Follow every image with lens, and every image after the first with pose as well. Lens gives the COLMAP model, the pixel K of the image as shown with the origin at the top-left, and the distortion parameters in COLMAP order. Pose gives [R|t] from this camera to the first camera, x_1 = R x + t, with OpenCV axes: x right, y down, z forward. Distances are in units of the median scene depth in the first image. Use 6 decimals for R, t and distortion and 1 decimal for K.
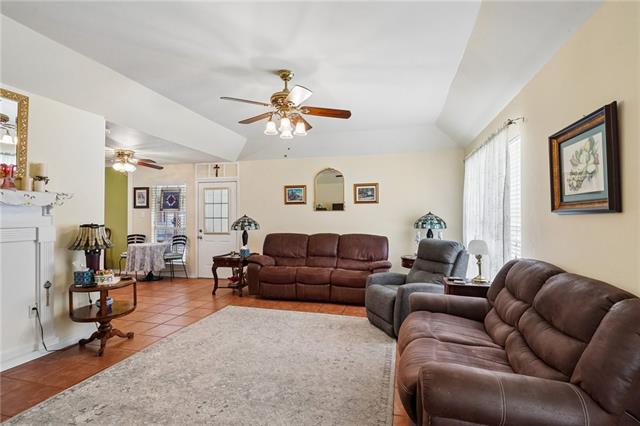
lens RADIAL K [[309.0, 0, 321.4], [0, 309.0, 214.3], [0, 0, 1]] dist [0.001581, -0.000785]
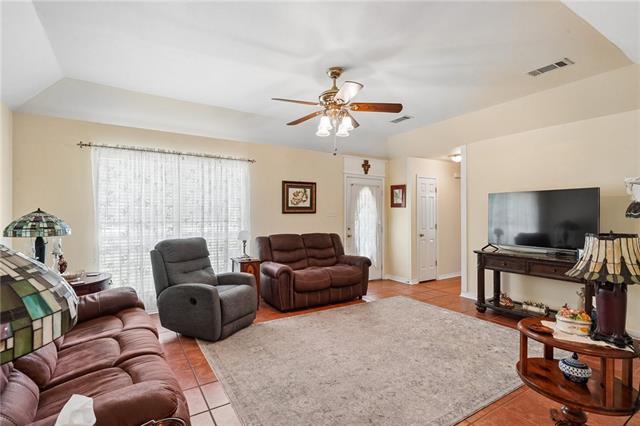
lens RADIAL K [[309.0, 0, 319.9], [0, 309.0, 213.3], [0, 0, 1]] dist [0.001581, -0.000785]
pose [[-0.725572, 0.000095, 0.688146, -0.833369], [-0.003994, 0.999983, -0.004349, 0.004778], [-0.688135, -0.005904, -0.725559, 1.917208]]
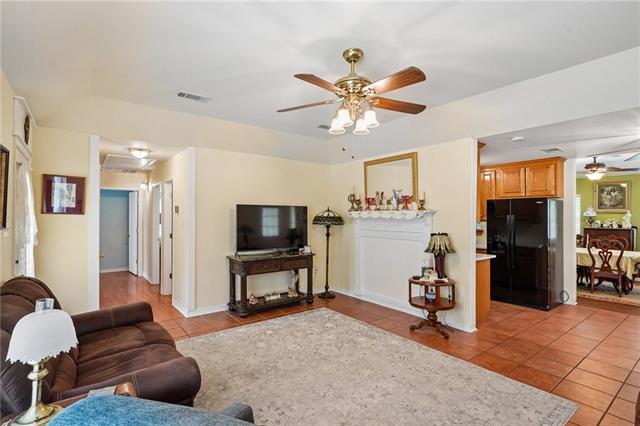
lens RADIAL K [[309.0, 0, 317.9], [0, 309.0, 213.8], [0, 0, 1]] dist [0.001581, -0.000785]
pose [[-0.620683, -0.009208, -0.784008, 0.619162], [0.000243, 0.999929, -0.011936, -0.034703], [0.784062, -0.007599, -0.620636, 1.563303]]
